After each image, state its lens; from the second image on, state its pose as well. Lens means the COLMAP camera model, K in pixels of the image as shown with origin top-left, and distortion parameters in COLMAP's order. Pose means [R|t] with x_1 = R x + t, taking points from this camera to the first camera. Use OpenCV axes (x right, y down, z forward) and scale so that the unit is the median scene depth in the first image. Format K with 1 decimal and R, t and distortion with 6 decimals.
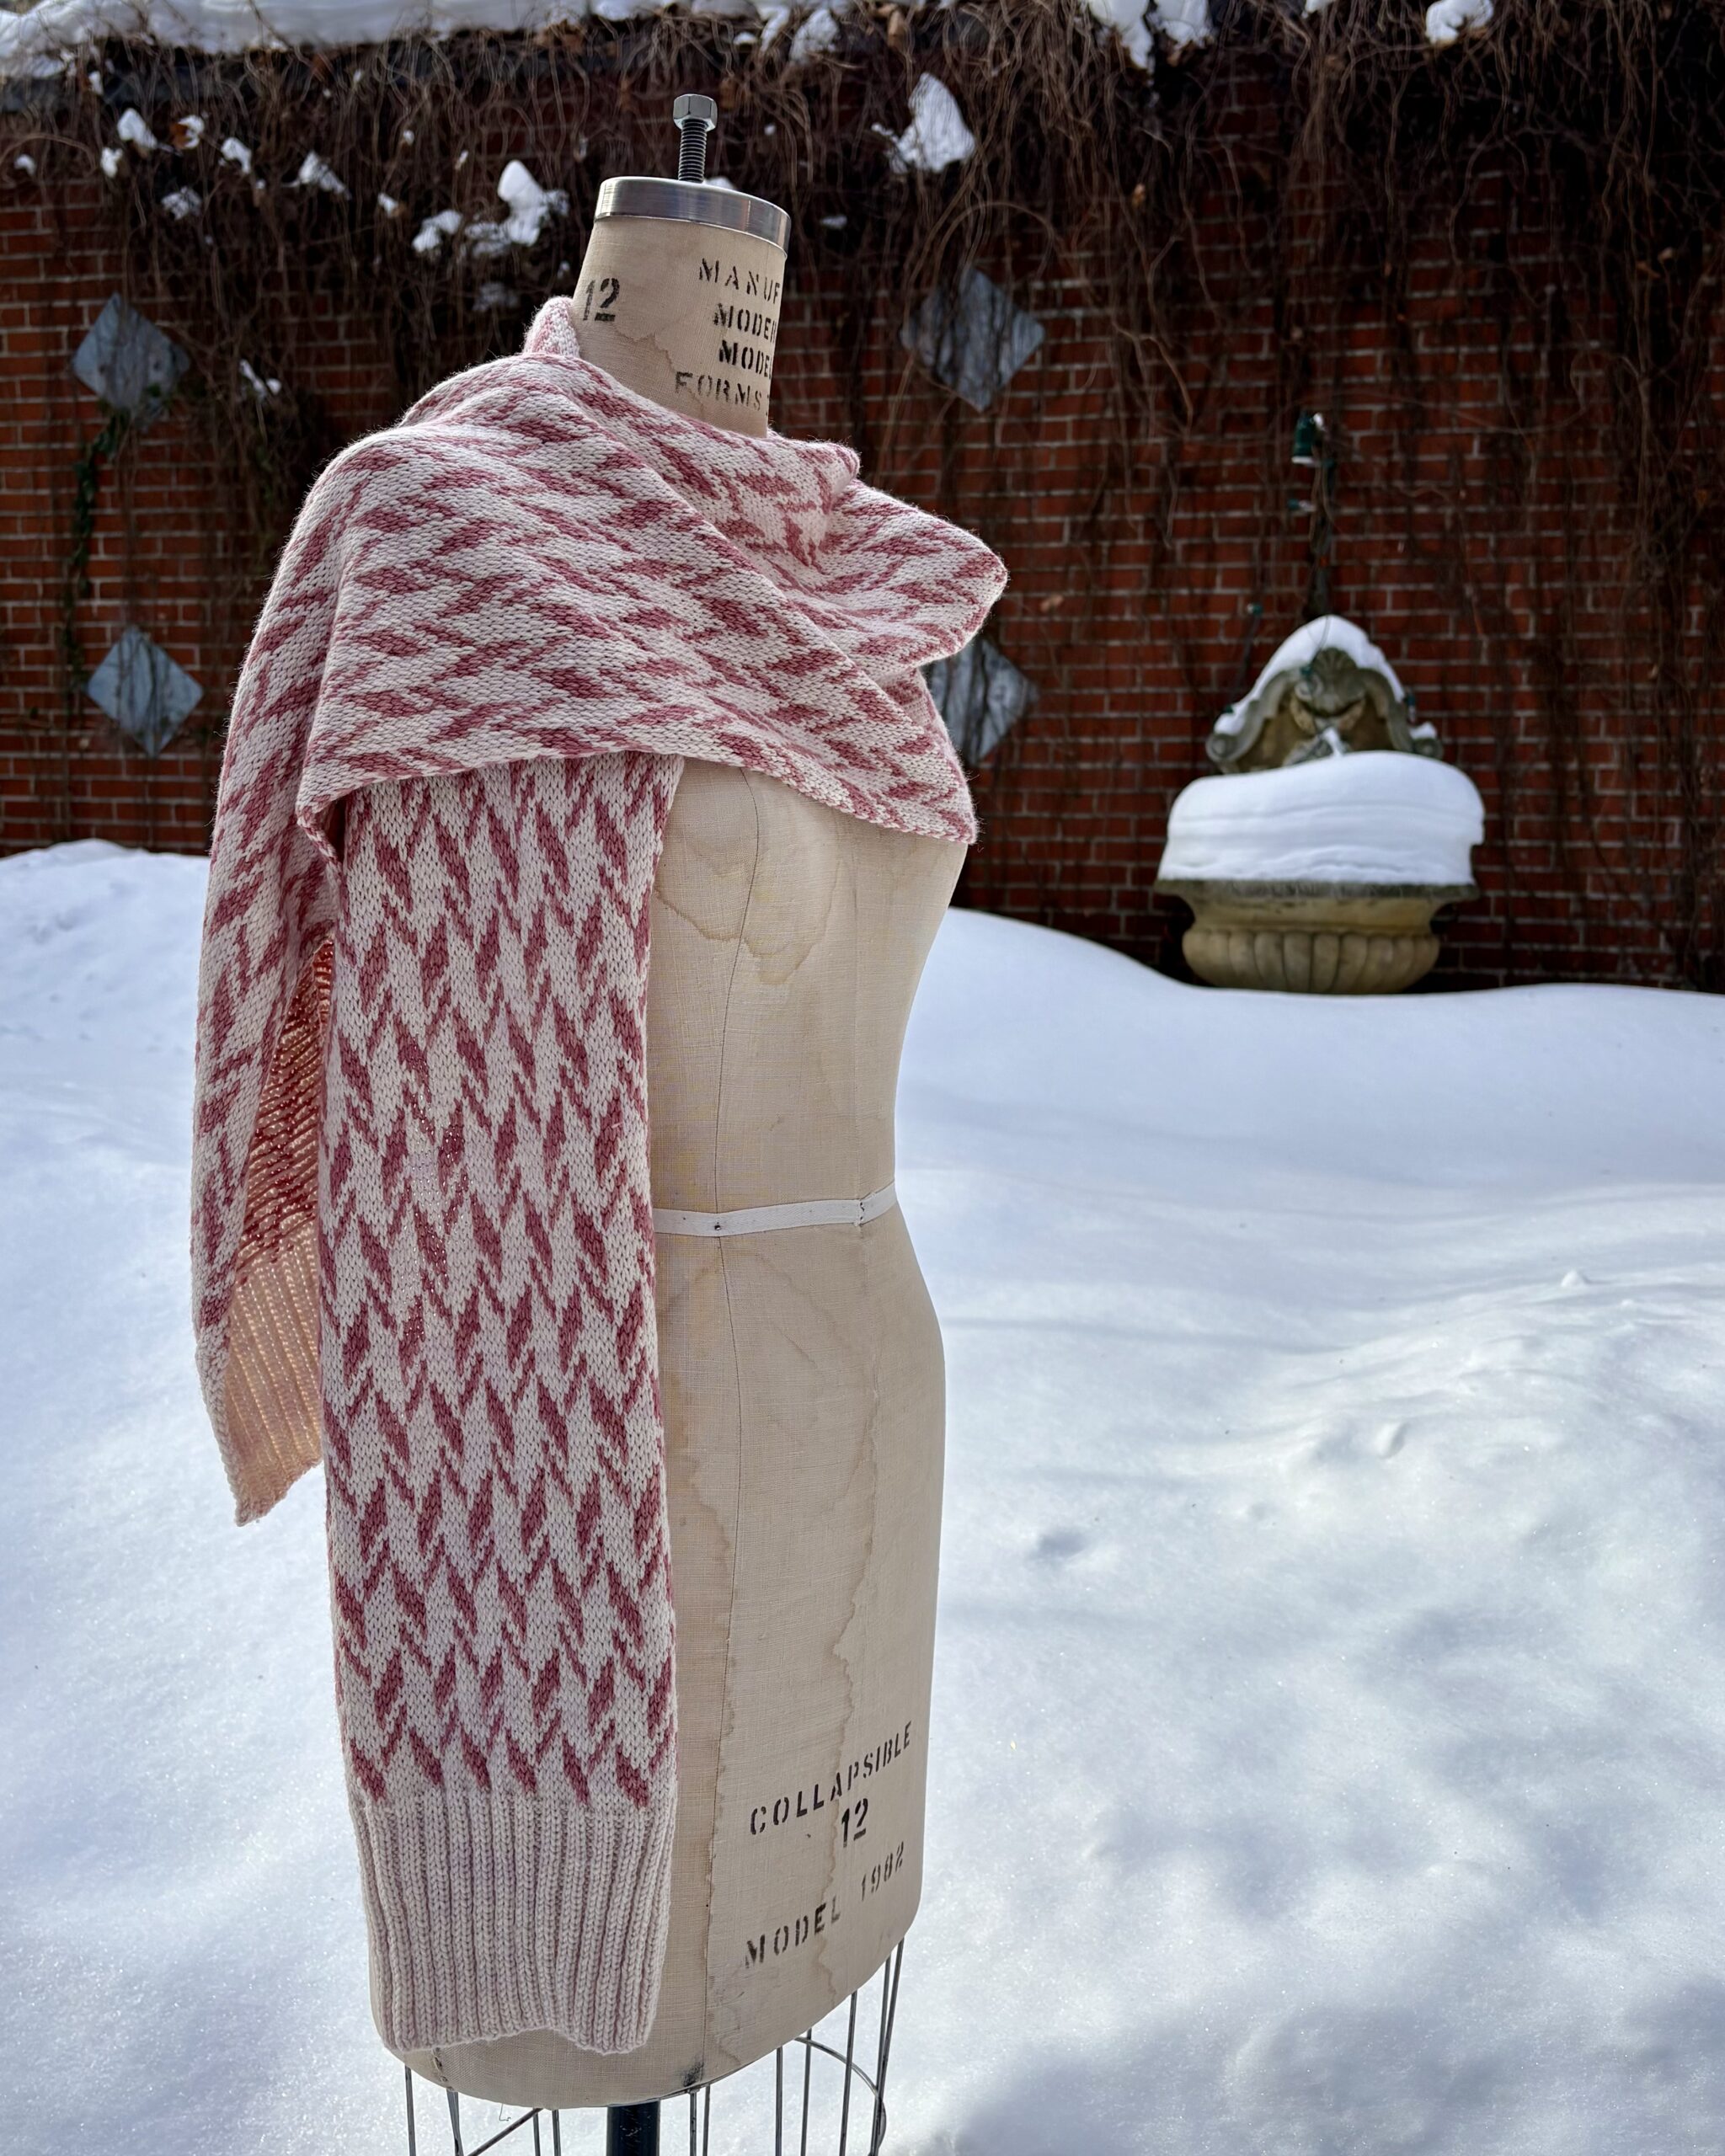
lens RADIAL K [[2133.4, 0, 836.1], [0, 2133.4, 1101.7], [0, 0, 1]] dist [0.001297, 0.000000]
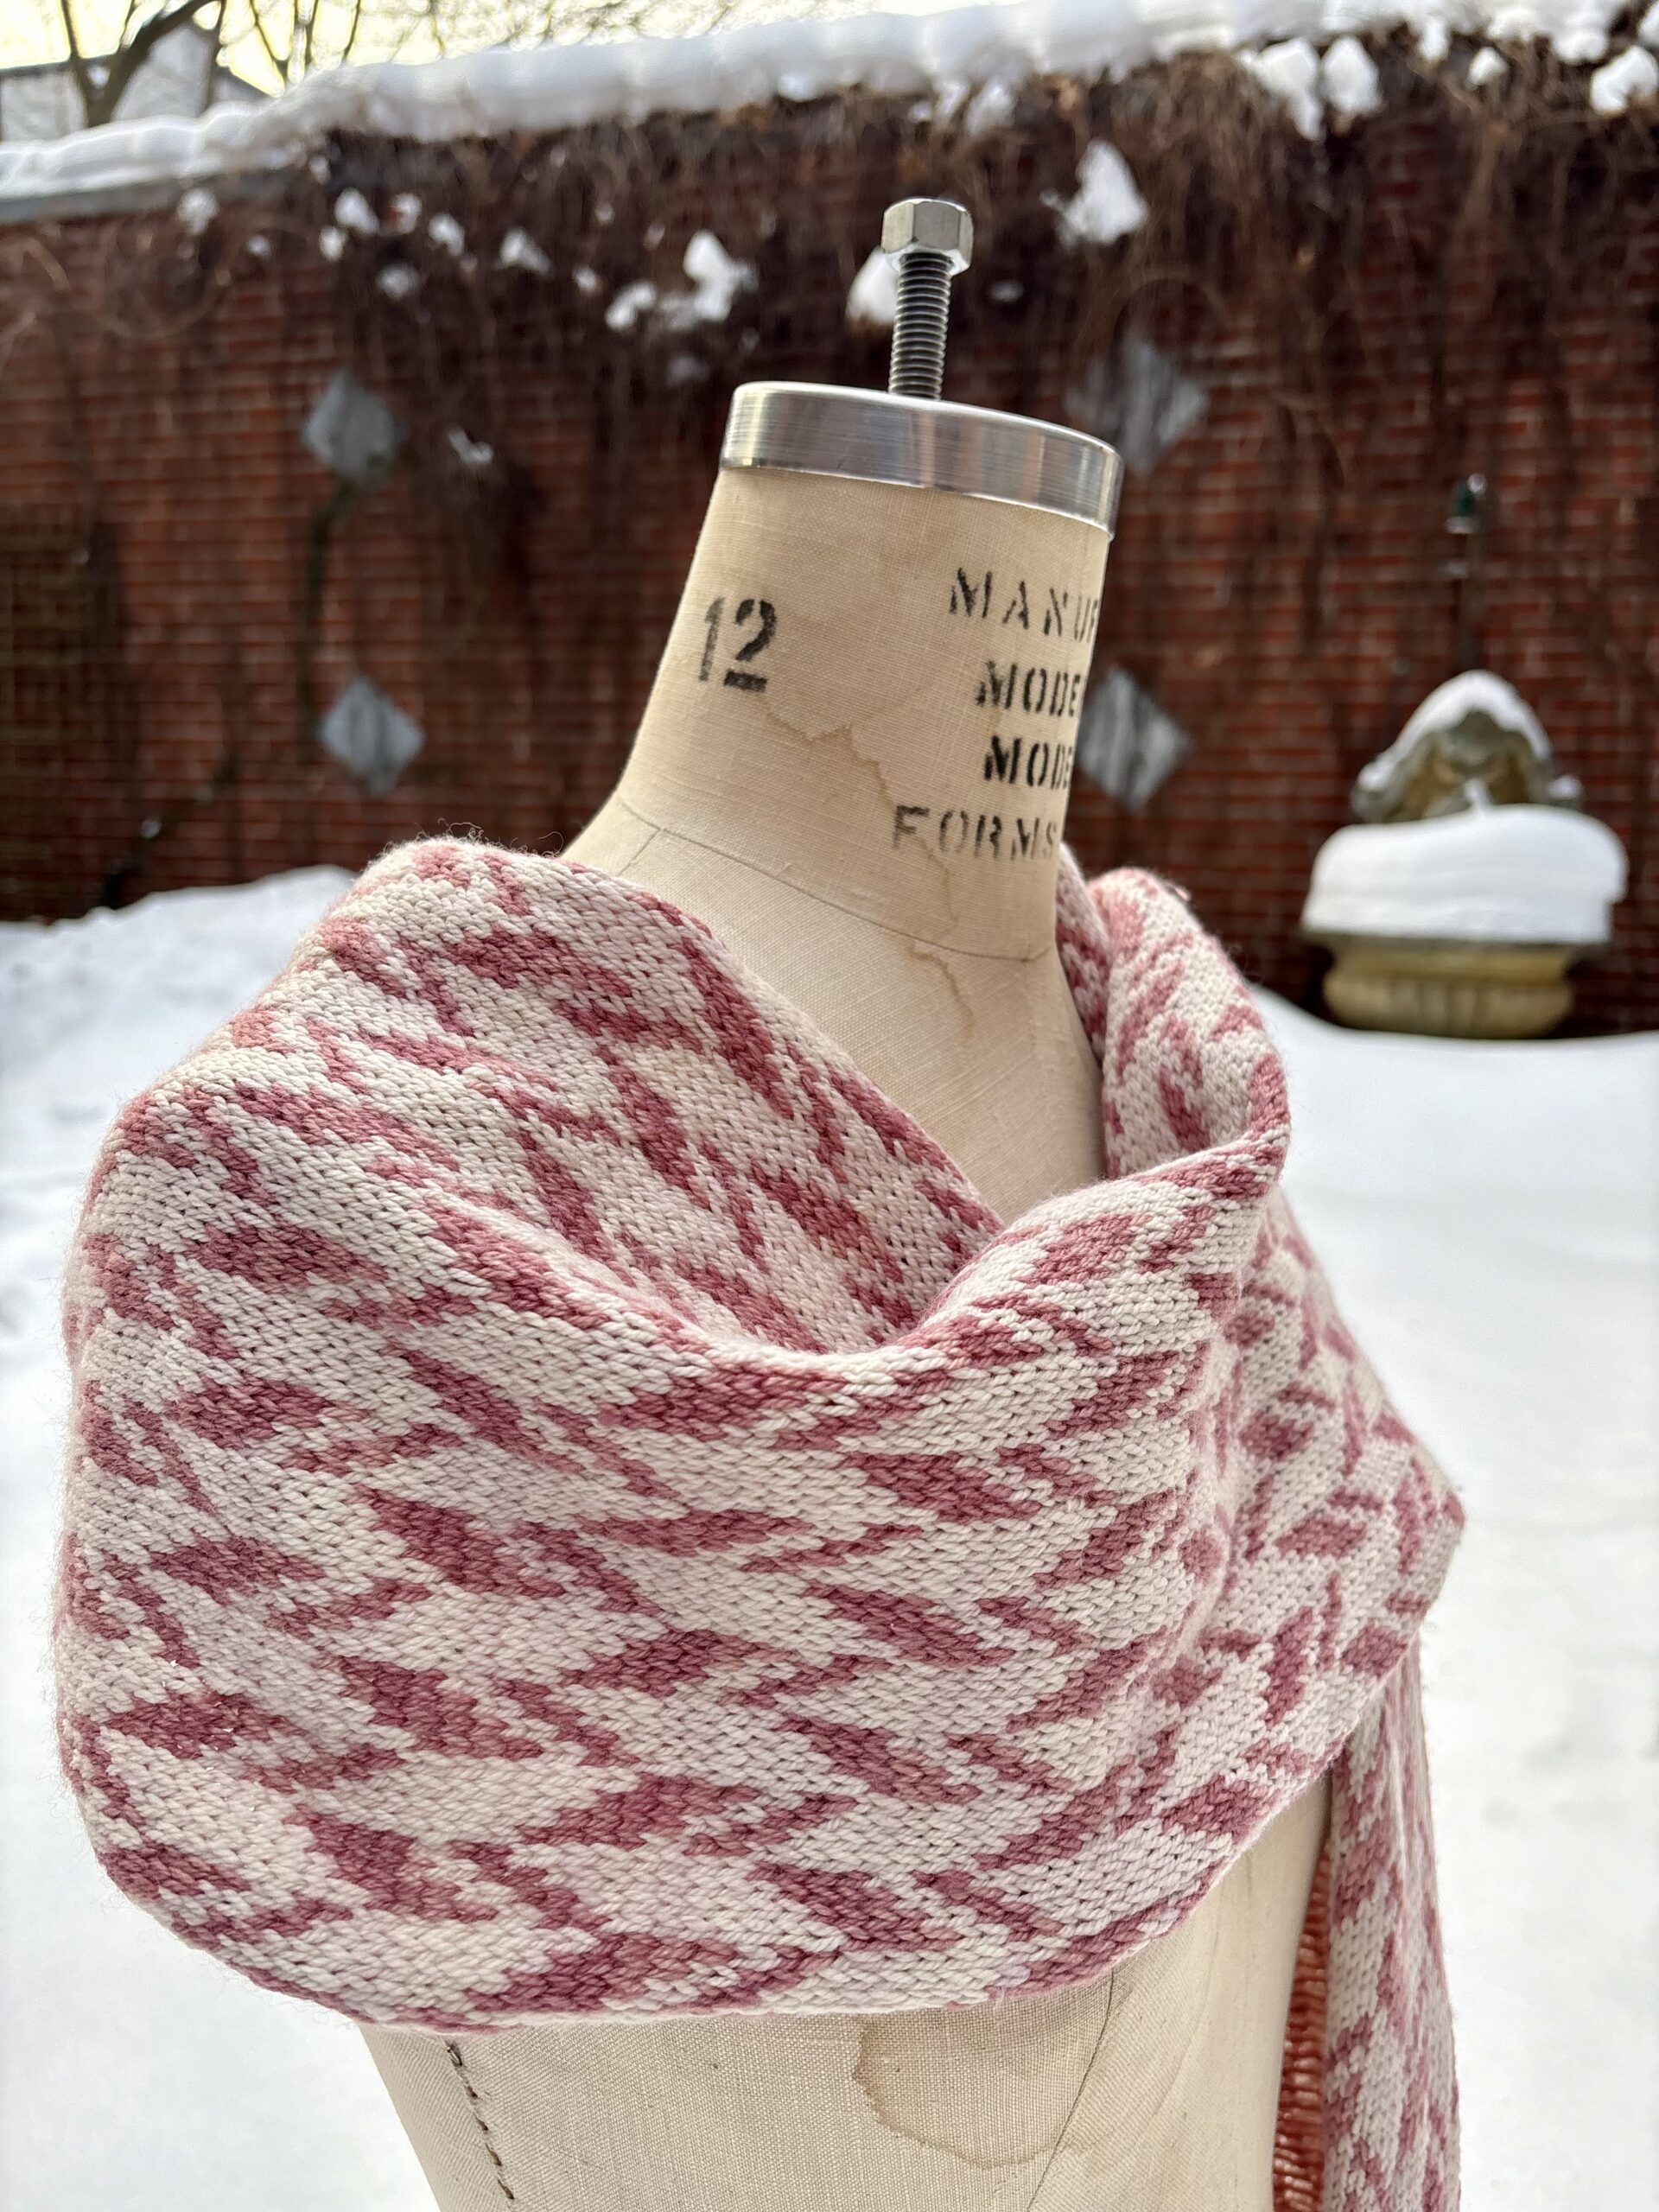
lens RADIAL K [[1762.5, 0, 871.0], [0, 1762.5, 1144.4], [0, 0, 1]] dist [0.019185, -0.059097]
pose [[0.998130, 0.015141, -0.059229, -0.010214], [-0.011215, 0.997752, 0.066064, -0.054069], [0.060096, -0.065276, 0.996056, 0.111583]]
